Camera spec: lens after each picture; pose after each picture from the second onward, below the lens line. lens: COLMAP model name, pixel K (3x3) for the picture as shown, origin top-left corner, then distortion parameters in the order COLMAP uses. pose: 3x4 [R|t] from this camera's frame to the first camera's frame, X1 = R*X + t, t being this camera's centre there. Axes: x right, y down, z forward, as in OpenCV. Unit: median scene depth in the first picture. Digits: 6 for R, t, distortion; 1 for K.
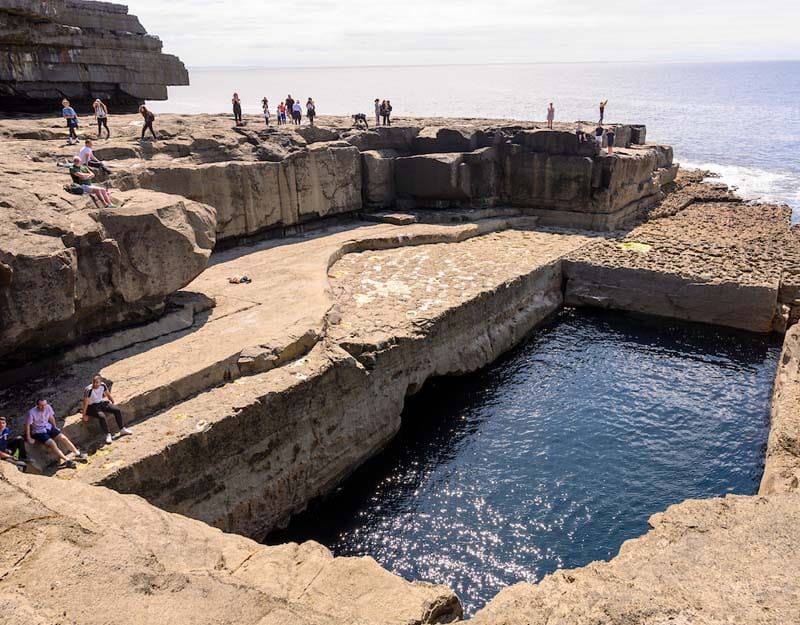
lens RADIAL K [[660.4, 0, 400.0], [0, 660.4, 312.5], [0, 0, 1]] dist [-0.007244, 0.001124]
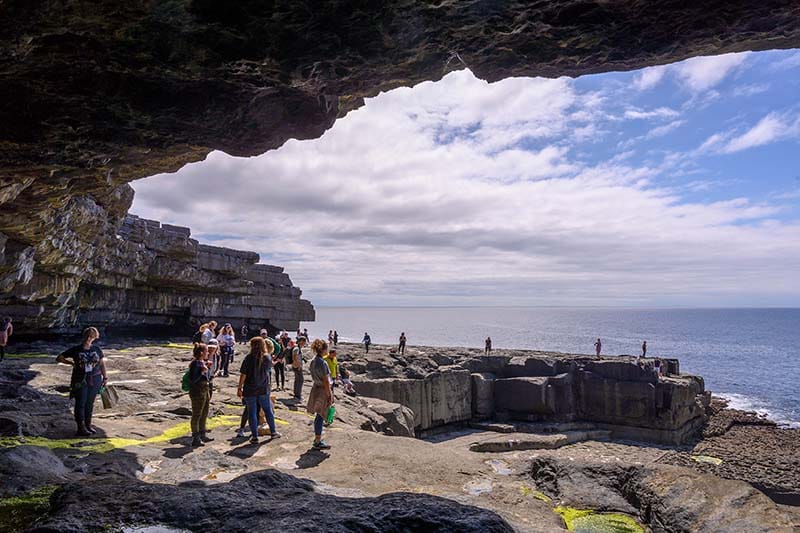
lens RADIAL K [[541.7, 0, 400.0], [0, 541.7, 266.5], [0, 0, 1]] dist [-0.000588, 0.001336]
pose [[0.995224, 0.009679, -0.097141, -0.090656], [-0.049745, 0.906472, -0.419326, 0.019704], [0.083996, 0.422155, 0.902624, -0.067927]]
